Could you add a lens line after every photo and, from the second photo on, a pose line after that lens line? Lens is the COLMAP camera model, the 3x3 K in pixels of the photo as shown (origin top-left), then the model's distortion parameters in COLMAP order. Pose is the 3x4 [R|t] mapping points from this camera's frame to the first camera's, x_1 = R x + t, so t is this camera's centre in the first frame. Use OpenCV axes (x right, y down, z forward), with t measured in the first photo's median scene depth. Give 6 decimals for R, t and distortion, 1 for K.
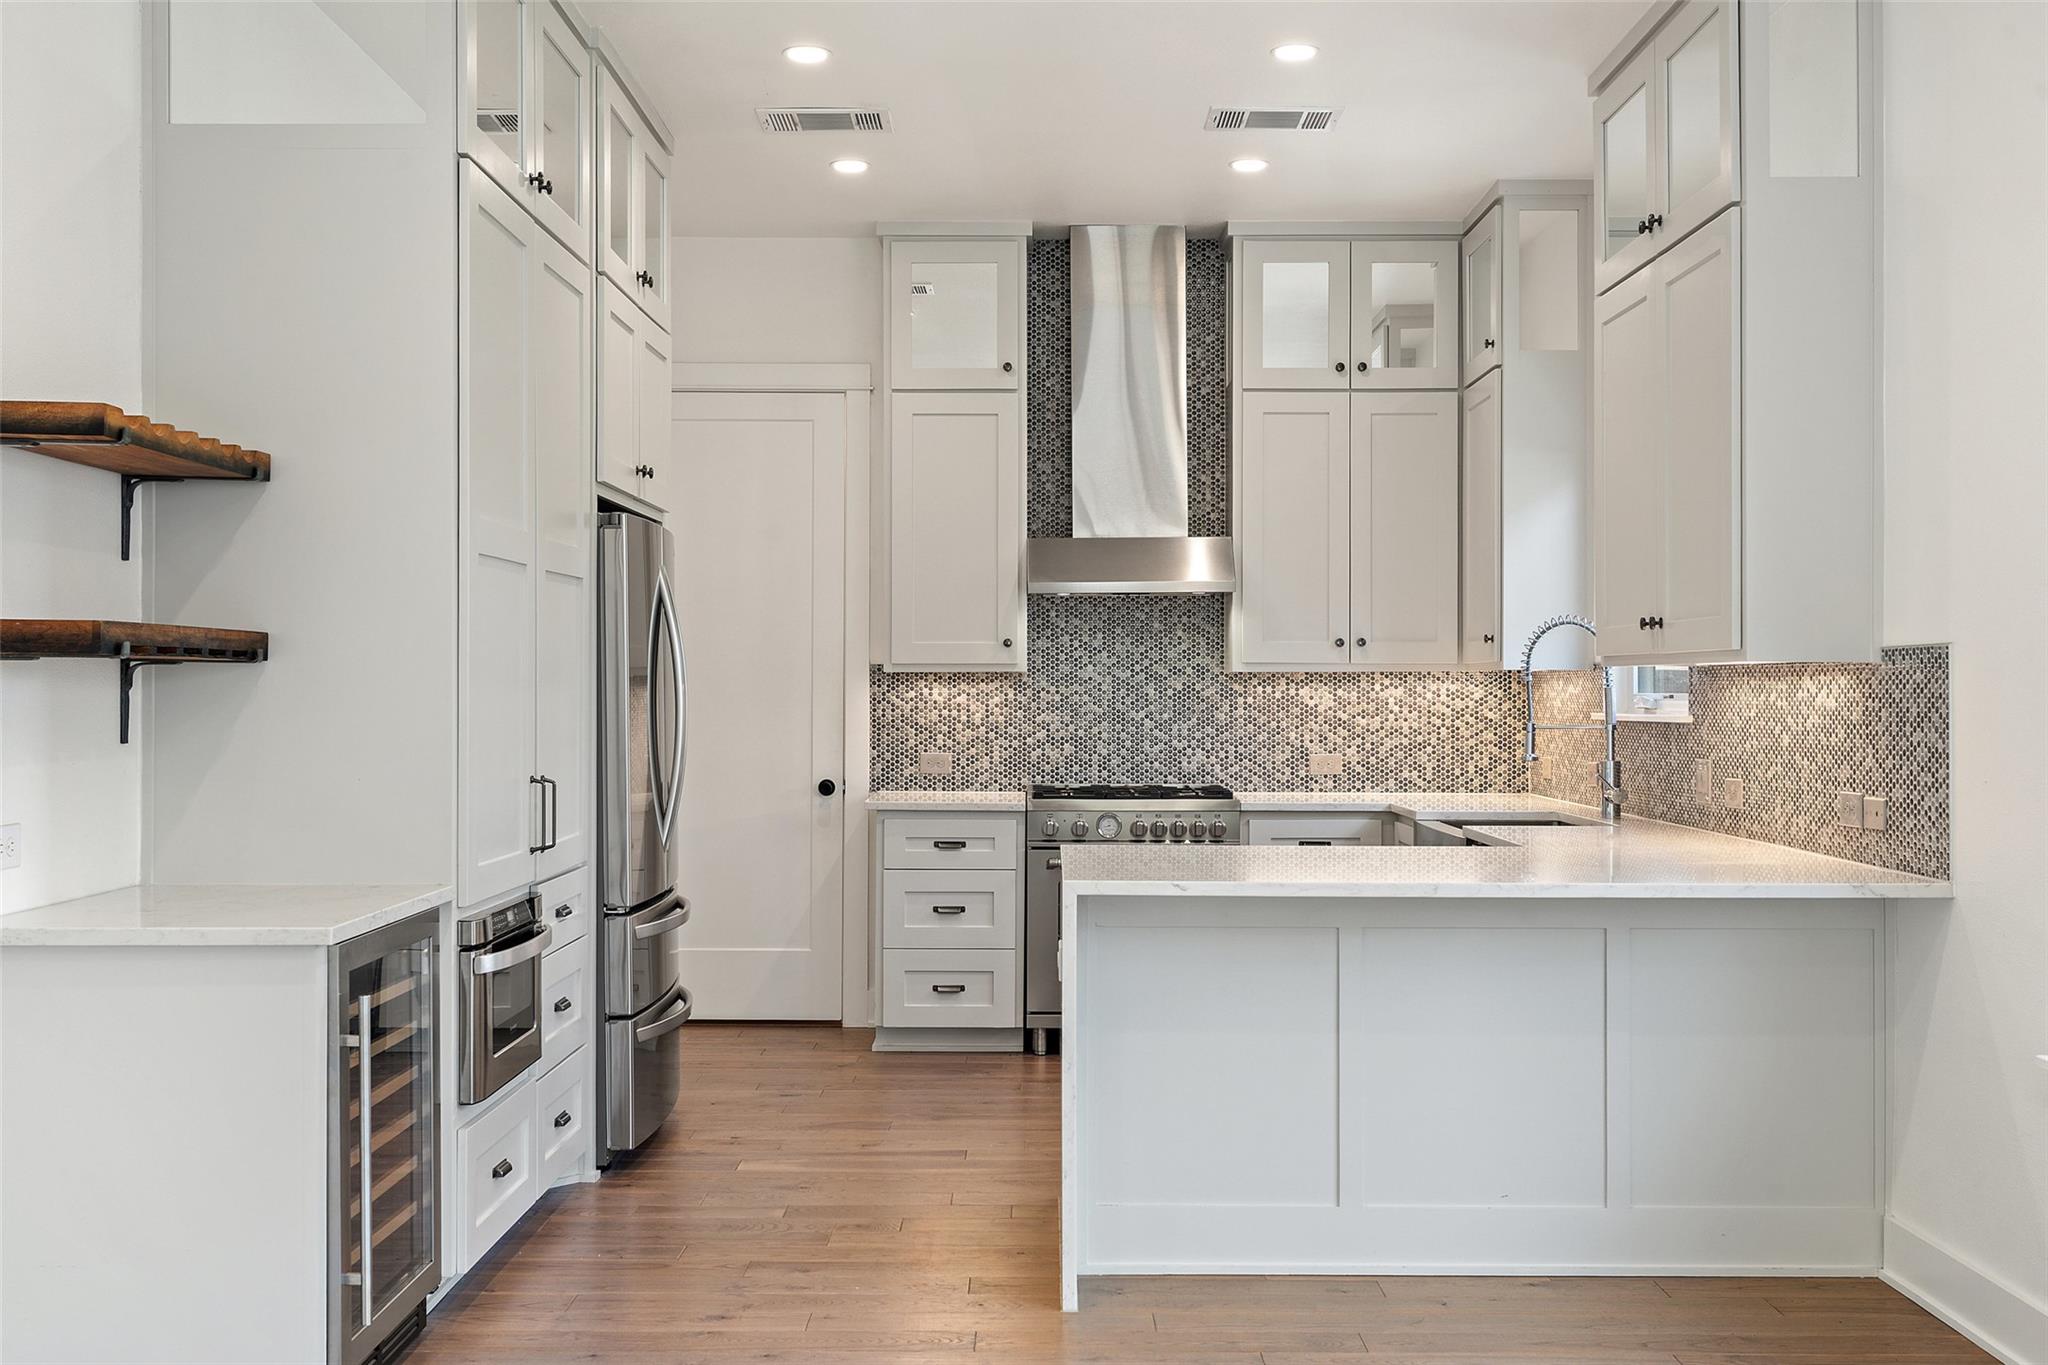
lens RADIAL K [[2071.1, 0, 1027.0], [0, 2071.1, 687.4], [0, 0, 1]] dist [-0.013165, 0.000000]
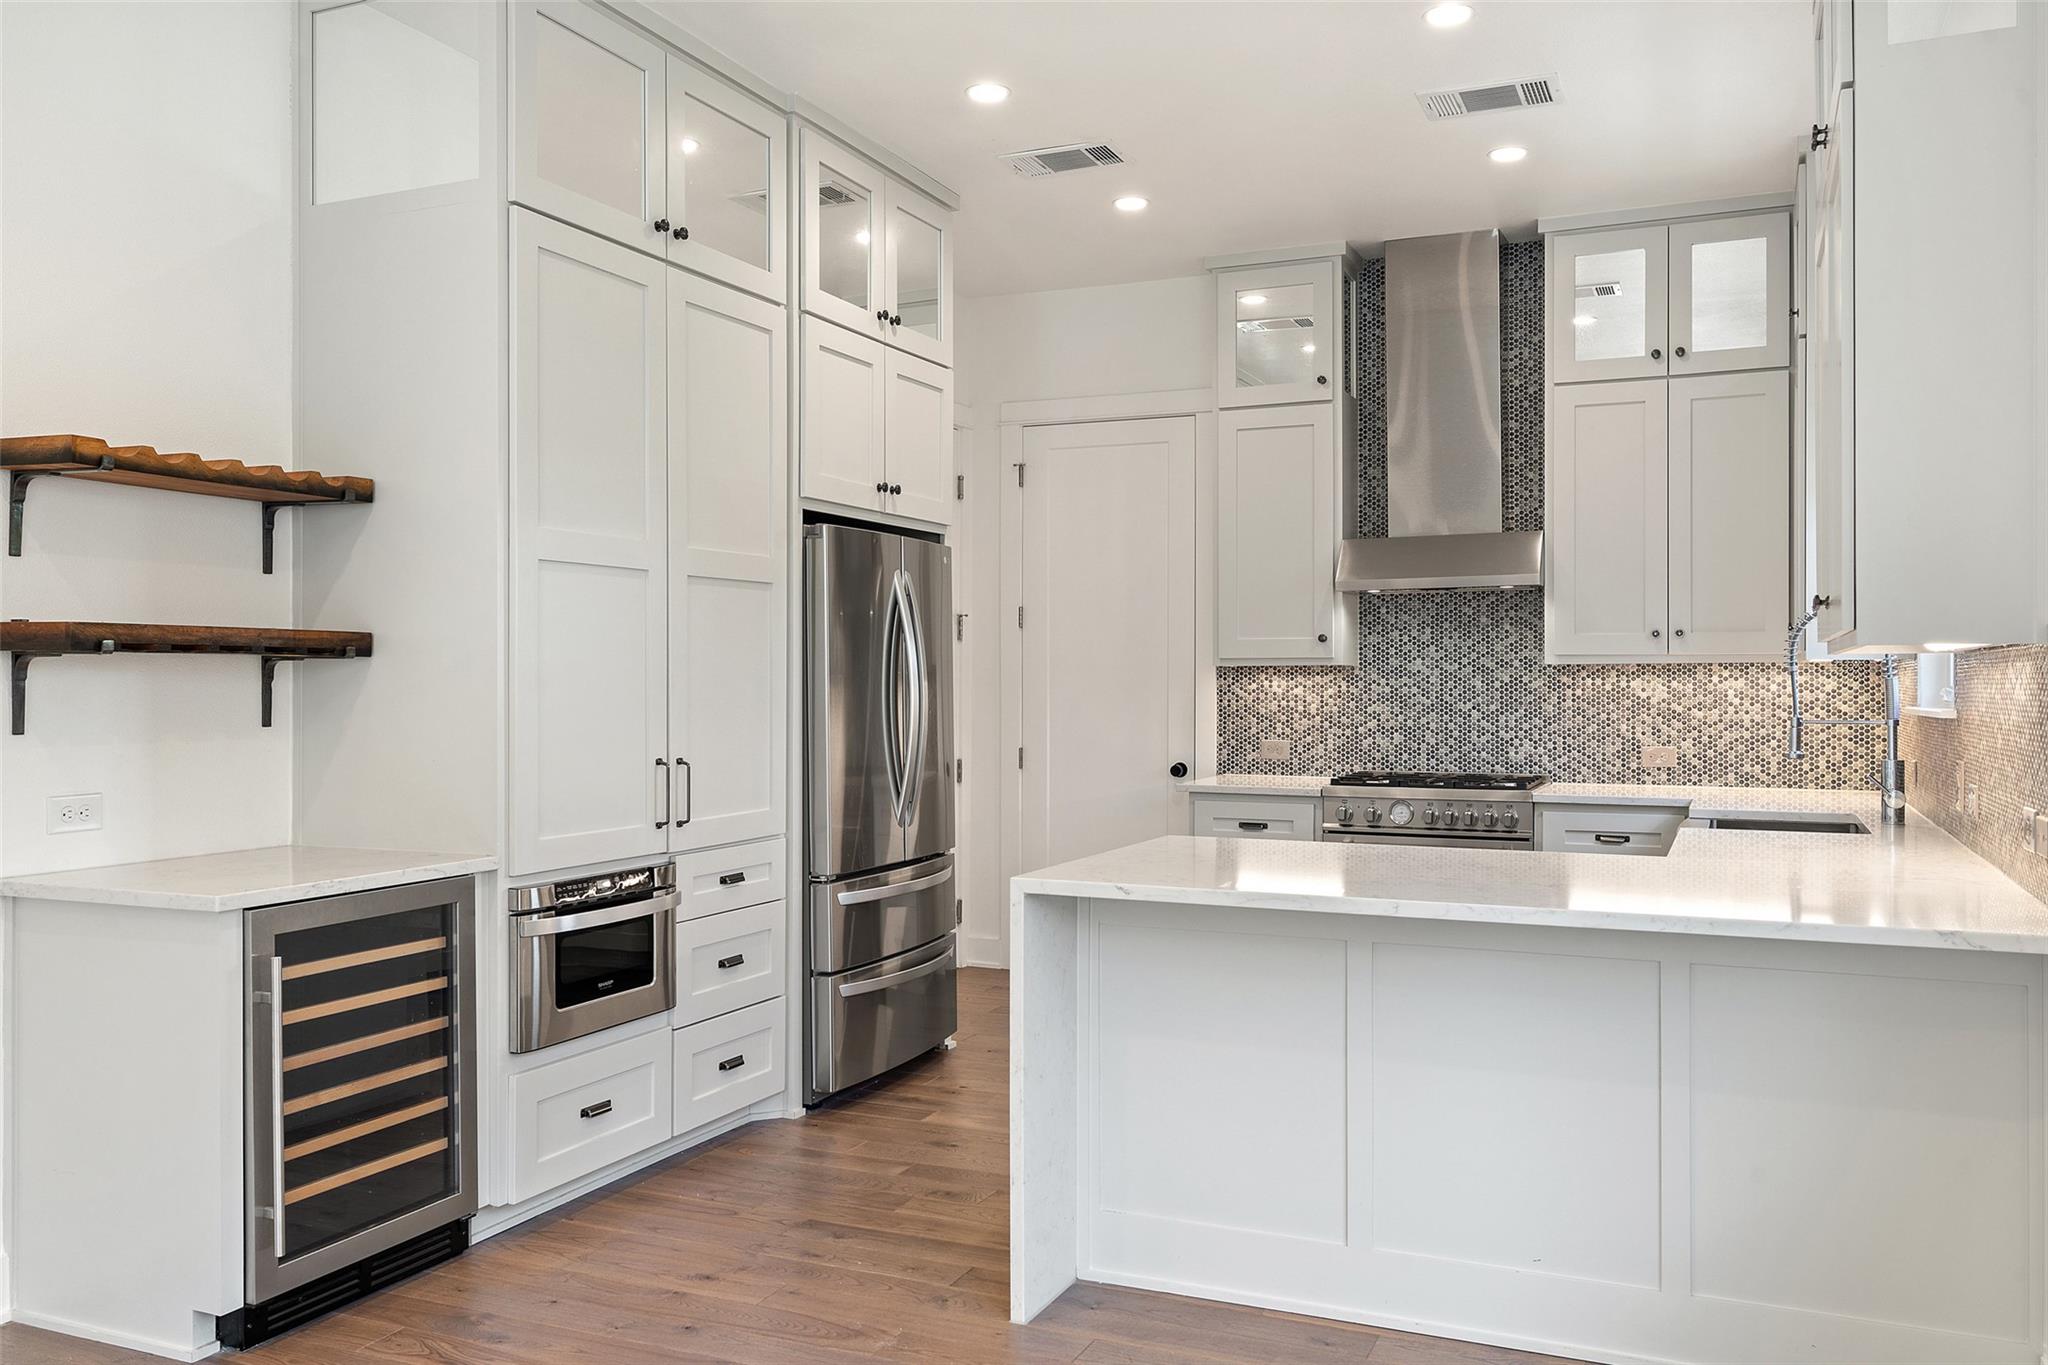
lens RADIAL K [[1623.4, 0, 1019.9], [0, 1623.4, 682.6], [0, 0, 1]] dist [0.002808, -0.000938]
pose [[0.915789, -0.001128, -0.401658, 0.181855], [0.001350, 0.999999, 0.000271, 0.000960], [0.401657, -0.000790, 0.915790, 0.168440]]
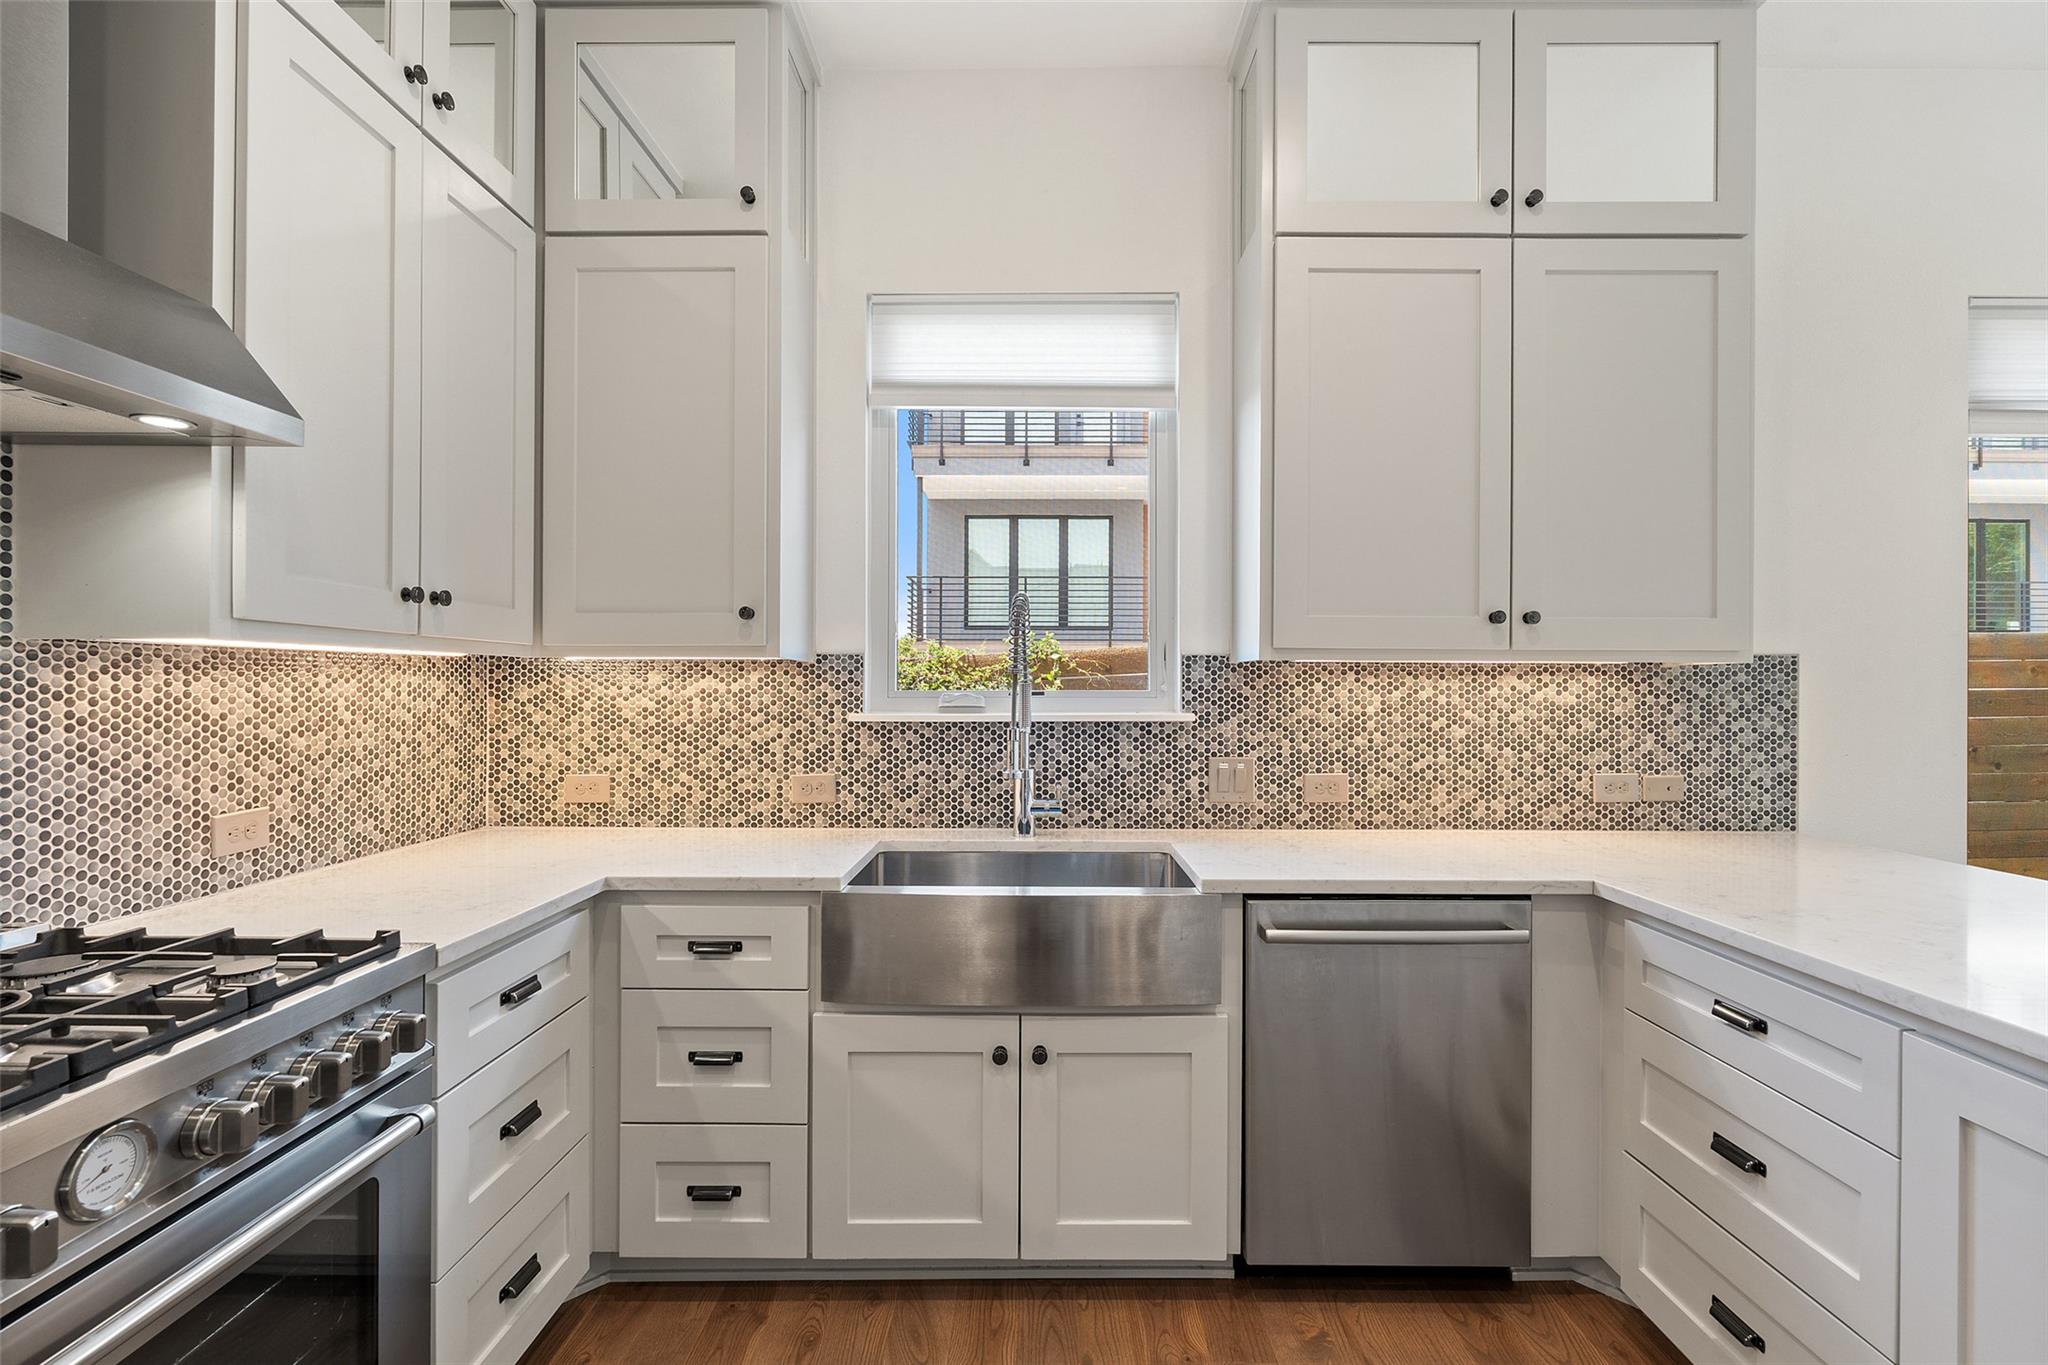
lens RADIAL K [[913.4, 0, 1029.9], [0, 913.4, 687.7], [0, 0, 1]] dist [0.003581, 0.000482]
pose [[0.000623, -0.001374, 0.999999, -0.081698], [-0.004395, 0.999989, 0.001377, 0.000877], [-0.999990, -0.004395, 0.000616, 0.831674]]
